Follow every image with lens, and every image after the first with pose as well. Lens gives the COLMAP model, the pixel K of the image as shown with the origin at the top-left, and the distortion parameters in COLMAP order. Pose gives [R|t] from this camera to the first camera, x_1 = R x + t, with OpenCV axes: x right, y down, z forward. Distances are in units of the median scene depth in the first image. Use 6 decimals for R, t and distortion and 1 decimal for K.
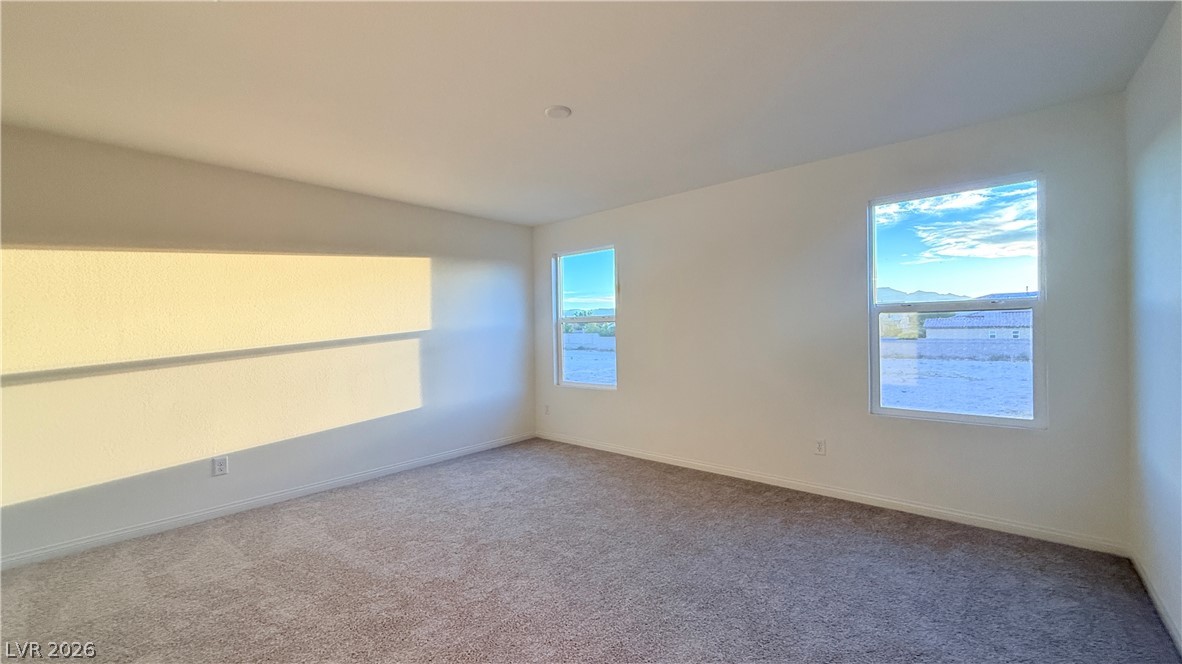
lens RADIAL K [[470.6, 0, 586.3], [0, 470.6, 339.4], [0, 0, 1]] dist [0.000207, -0.000138]
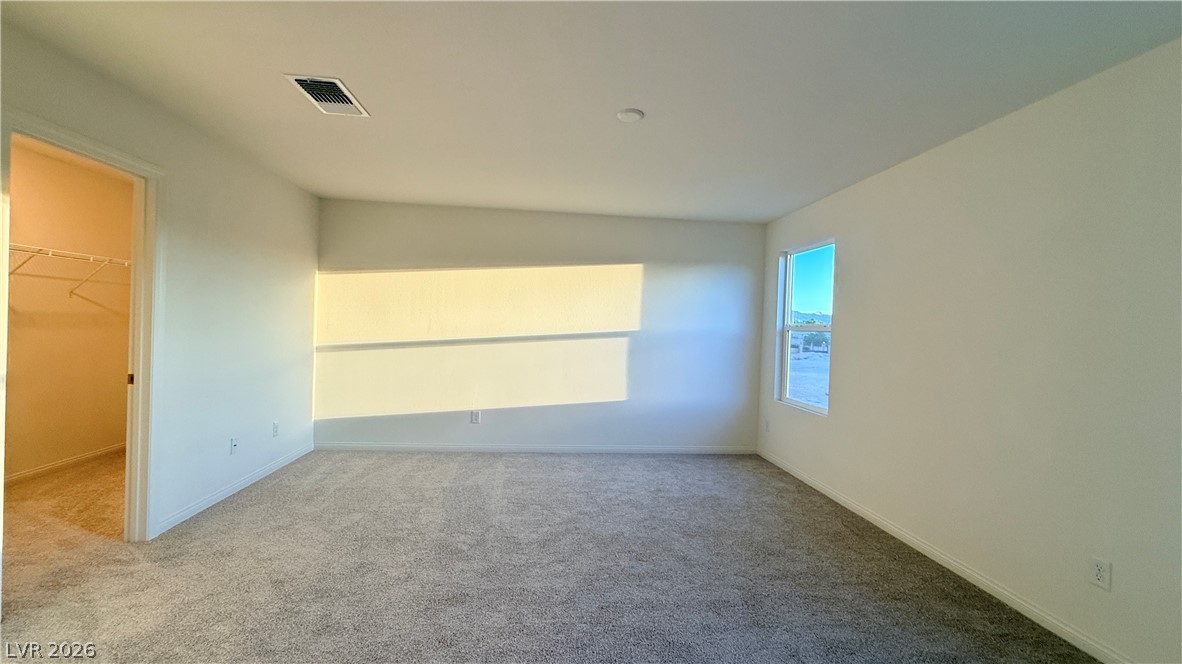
lens RADIAL K [[470.6, 0, 588.0], [0, 470.6, 335.9], [0, 0, 1]] dist [0.000207, -0.000138]
pose [[0.728582, 0.058342, -0.682470, 0.348361], [-0.064115, 0.997800, 0.016851, -0.019937], [0.681952, 0.031479, 0.730720, 0.136112]]
